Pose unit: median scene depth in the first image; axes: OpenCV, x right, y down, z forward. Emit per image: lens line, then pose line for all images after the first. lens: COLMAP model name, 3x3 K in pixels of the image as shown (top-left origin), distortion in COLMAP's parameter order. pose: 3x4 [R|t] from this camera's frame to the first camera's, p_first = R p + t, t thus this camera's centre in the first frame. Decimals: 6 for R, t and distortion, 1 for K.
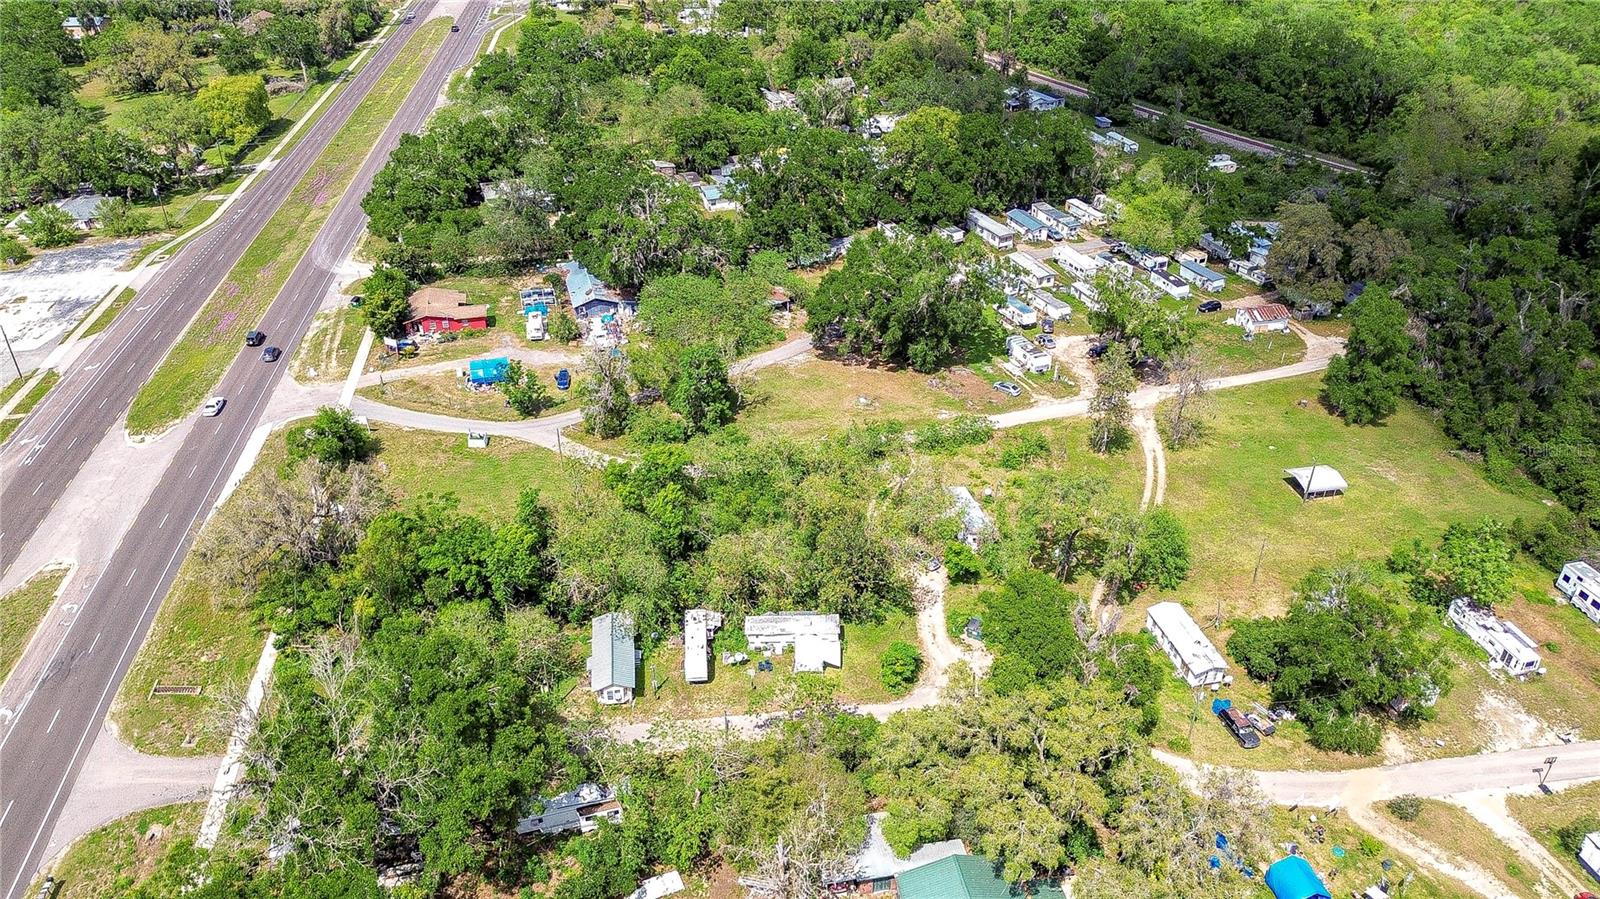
lens RADIAL K [[1145.3, 0, 800.0], [0, 1145.3, 449.5], [0, 0, 1]] dist [0.136454, -0.147259]
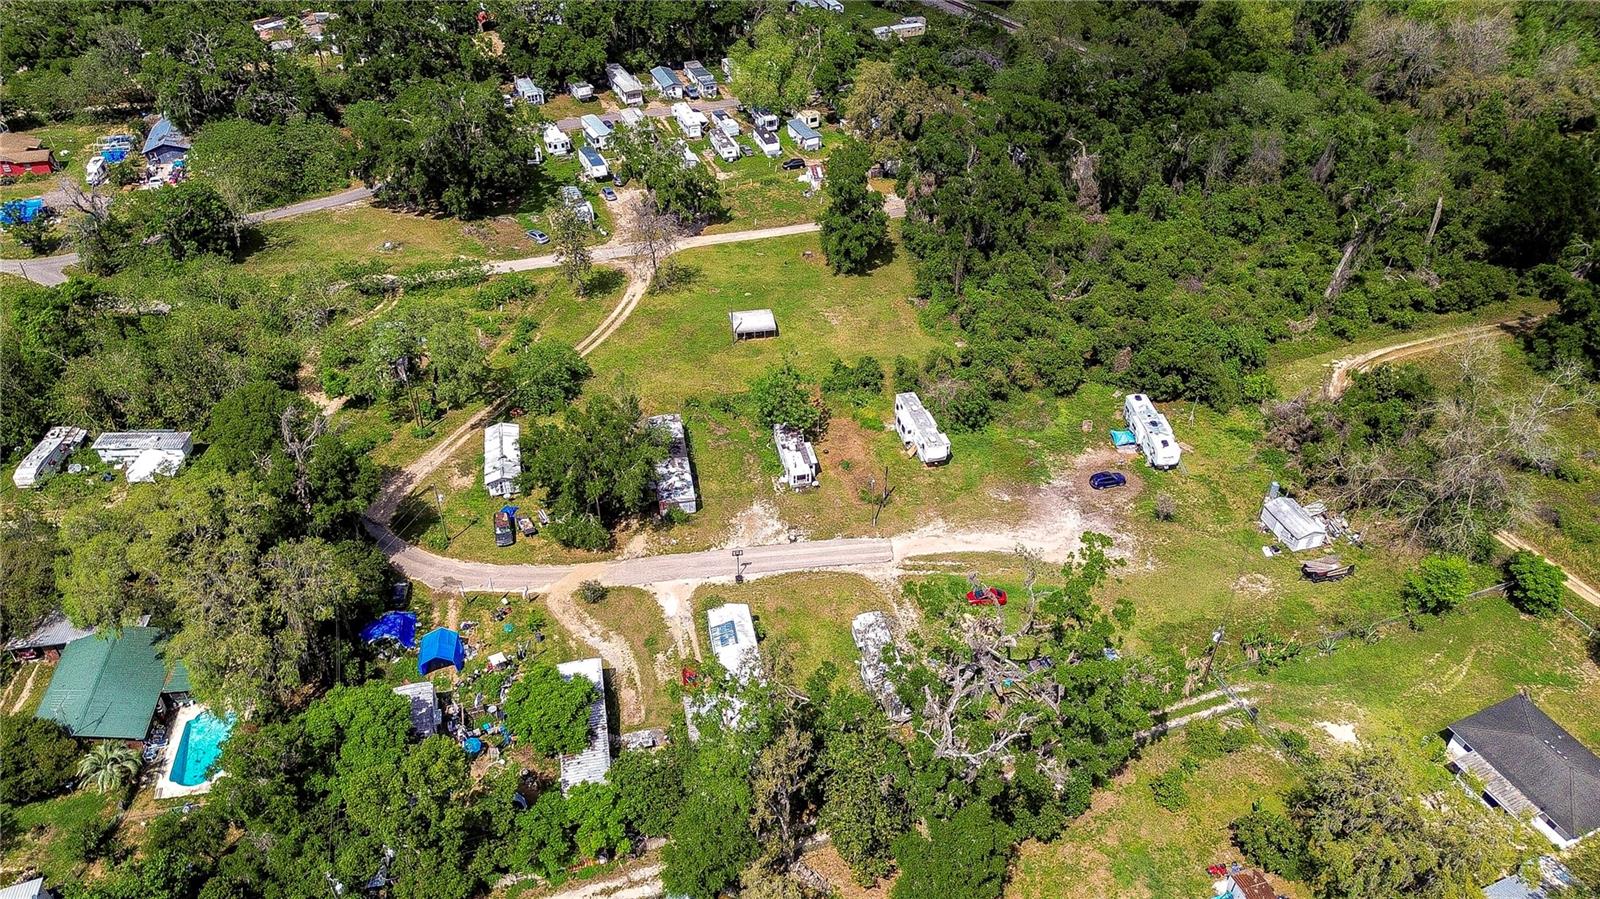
lens RADIAL K [[1145.3, 0, 800.0], [0, 1145.3, 449.5], [0, 0, 1]] dist [0.136454, -0.147259]
pose [[0.999553, 0.010874, -0.027866, 0.448526], [-0.008128, 0.995269, 0.096814, 0.034849], [0.028787, -0.096544, 0.994912, -0.052594]]
